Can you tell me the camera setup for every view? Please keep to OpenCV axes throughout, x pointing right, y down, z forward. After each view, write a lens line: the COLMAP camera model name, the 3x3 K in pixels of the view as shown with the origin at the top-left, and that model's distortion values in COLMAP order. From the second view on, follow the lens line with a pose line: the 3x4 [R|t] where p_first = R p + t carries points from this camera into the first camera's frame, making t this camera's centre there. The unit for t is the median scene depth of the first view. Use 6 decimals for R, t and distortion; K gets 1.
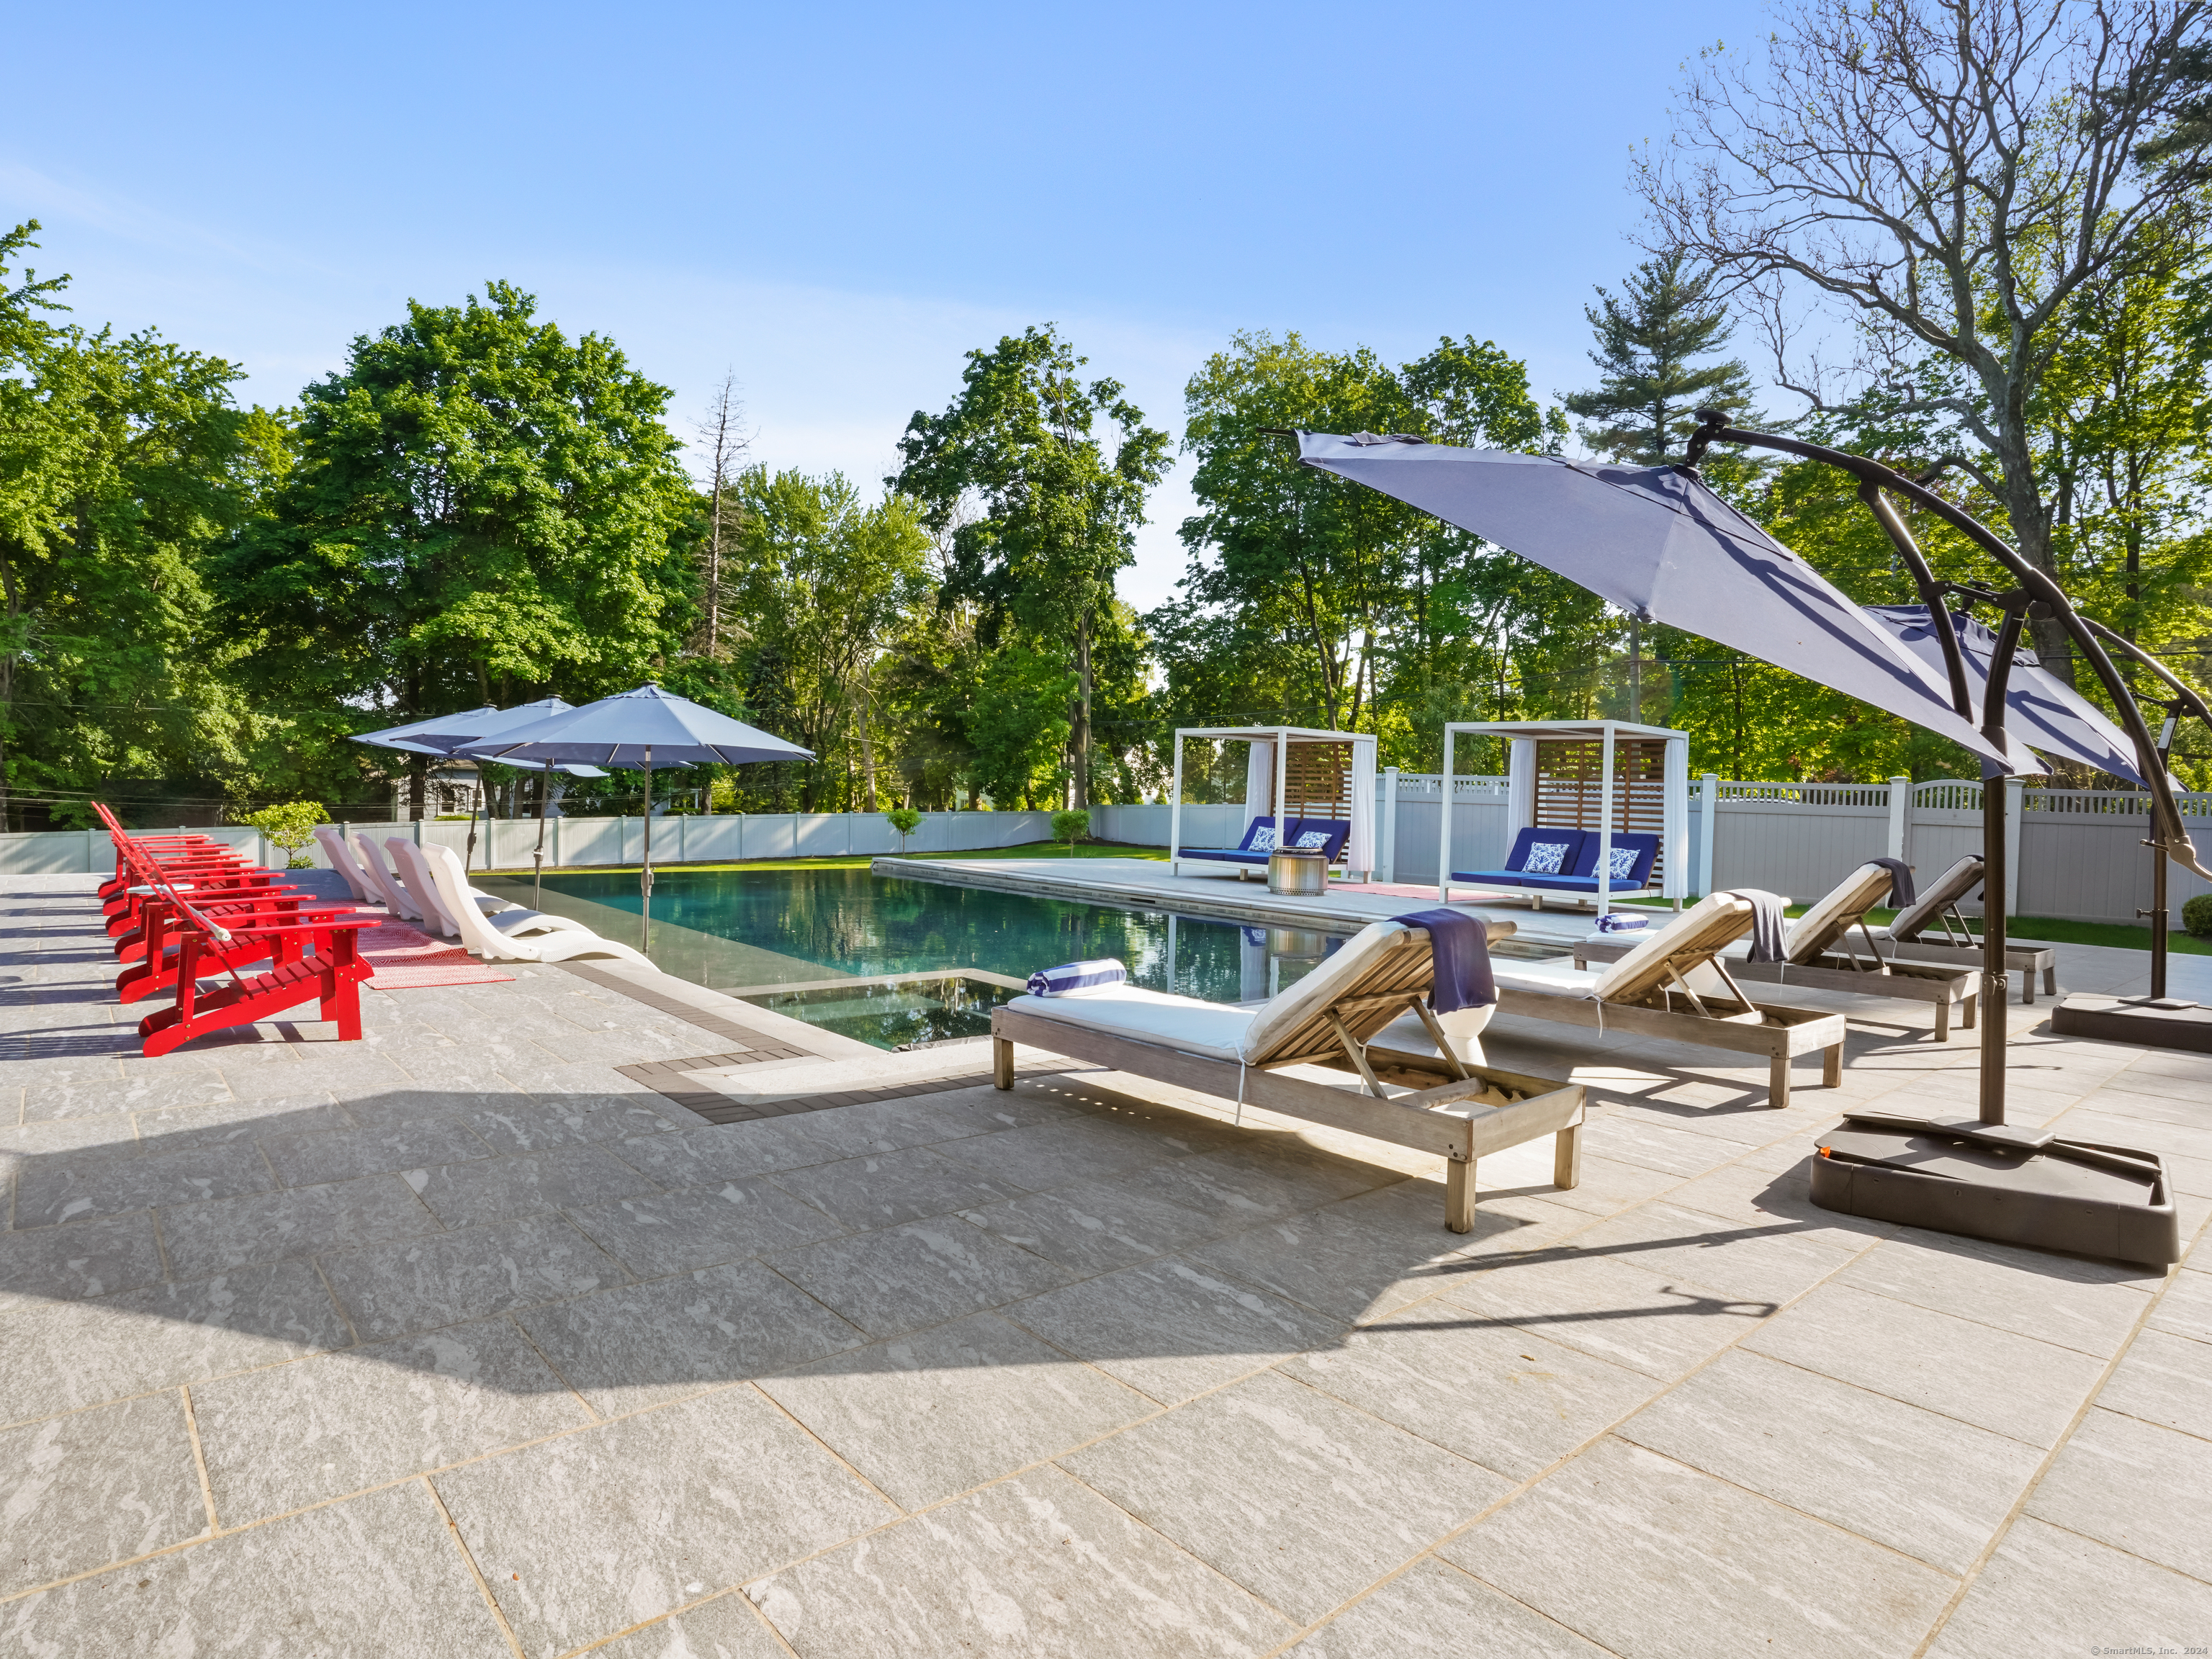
lens RADIAL K [[1242.5, 0, 1100.1], [0, 1242.5, 816.4], [0, 0, 1]] dist [-0.087319, 0.044585]
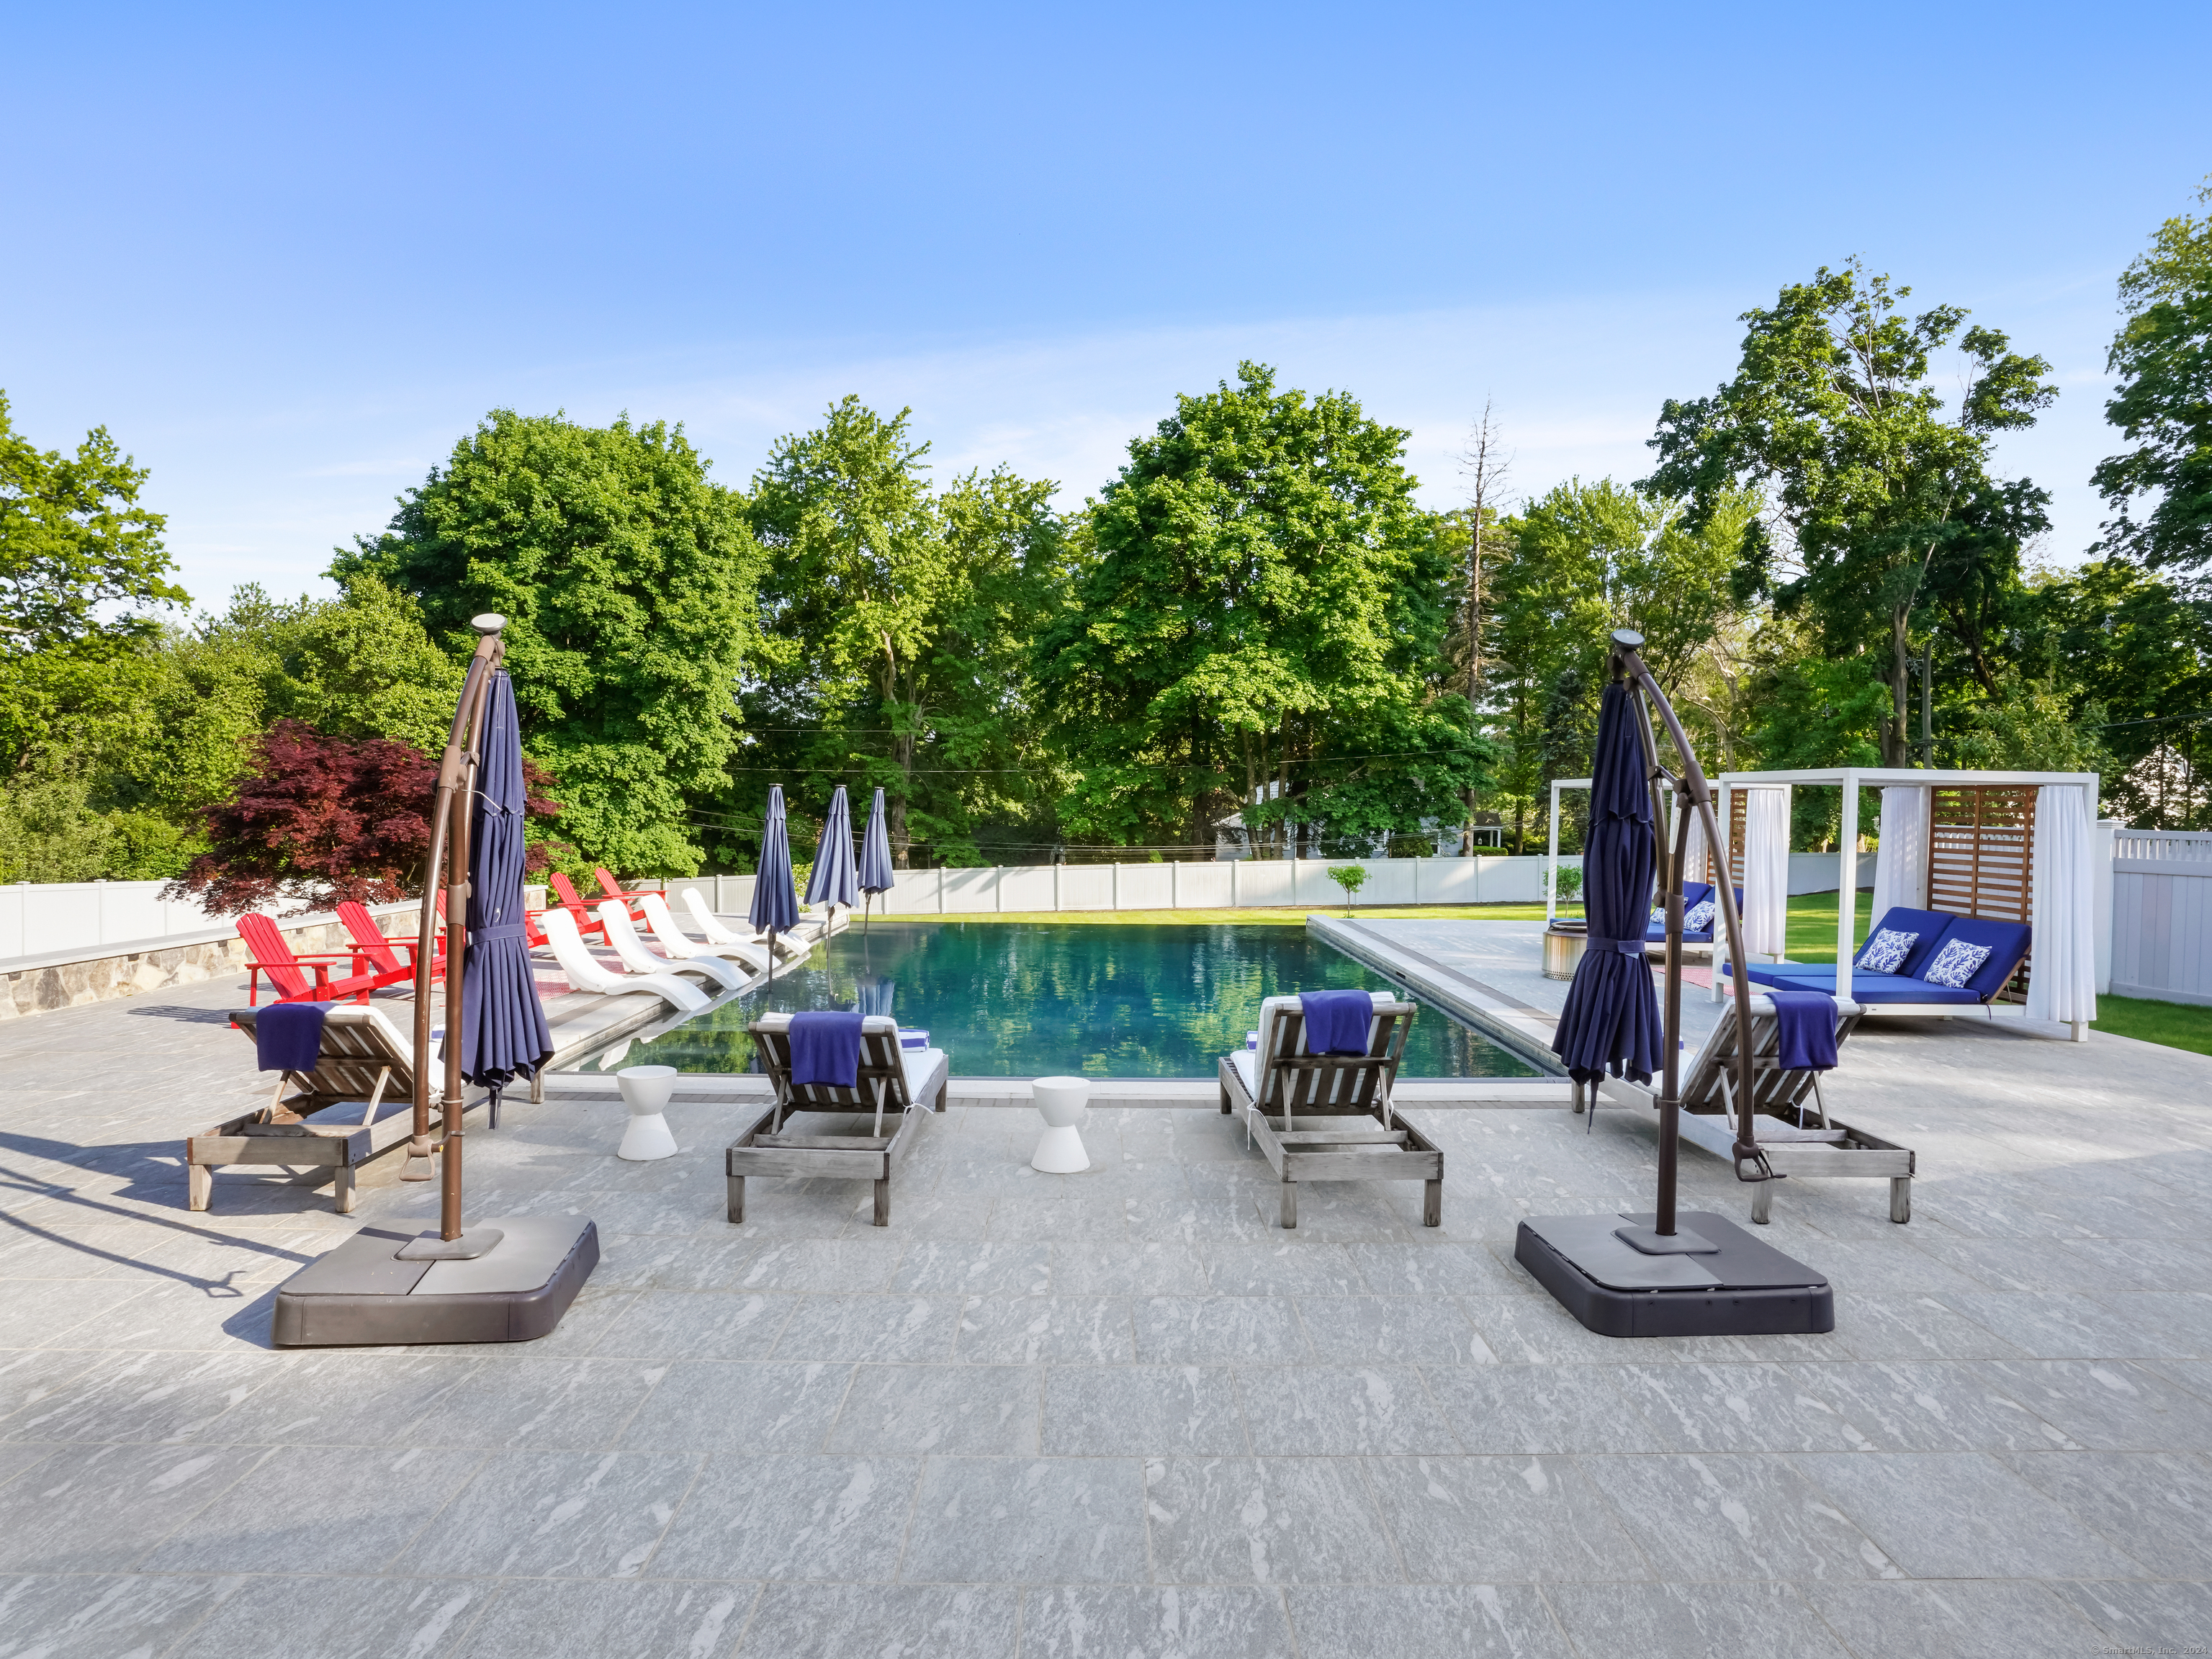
lens RADIAL K [[1307.5, 0, 1102.7], [0, 1307.5, 849.4], [0, 0, 1]] dist [-0.069479, 0.040479]
pose [[0.760470, 0.002031, -0.649370, 0.152321], [-0.001637, 0.999998, 0.001210, -0.008128], [0.649371, 0.000143, 0.760471, 0.034105]]
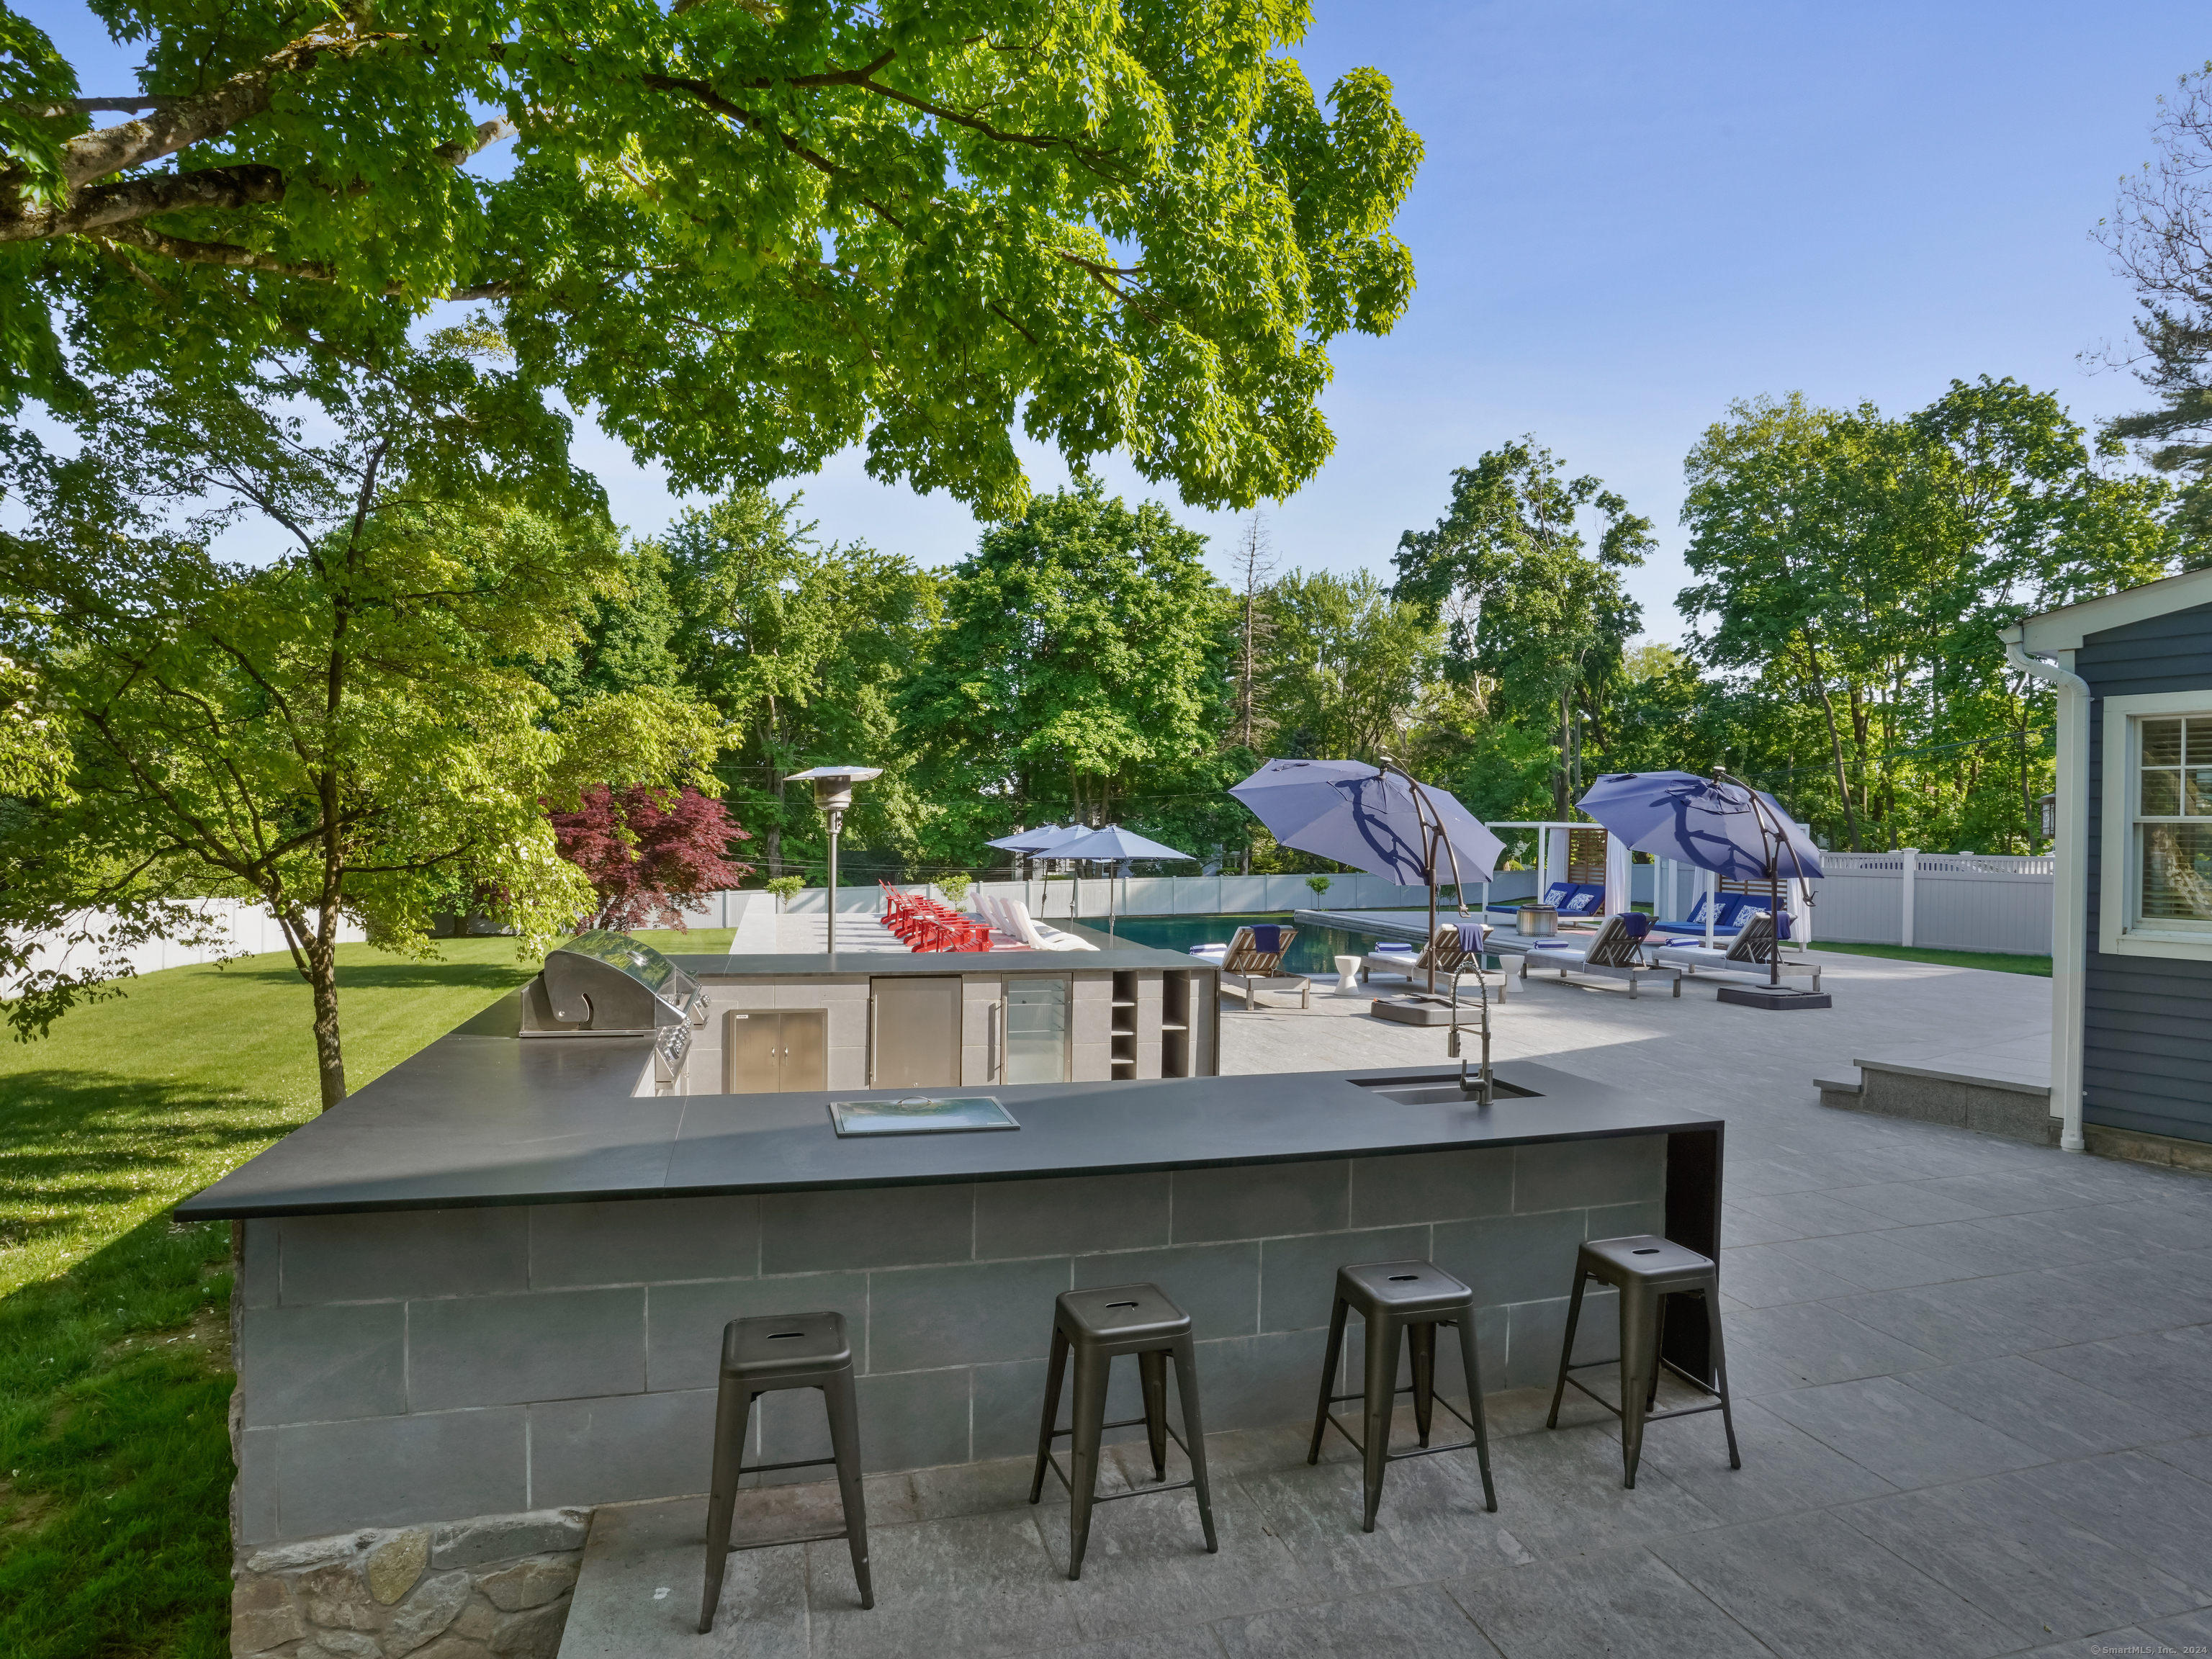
lens RADIAL K [[1231.6, 0, 1119.5], [0, 1231.6, 839.3], [0, 0, 1]] dist [-0.081650, 0.042137]
pose [[0.902990, -0.013698, -0.429442, 0.107498], [0.002703, 0.999653, -0.026202, -0.005409], [0.429652, 0.022499, 0.902714, -0.174965]]
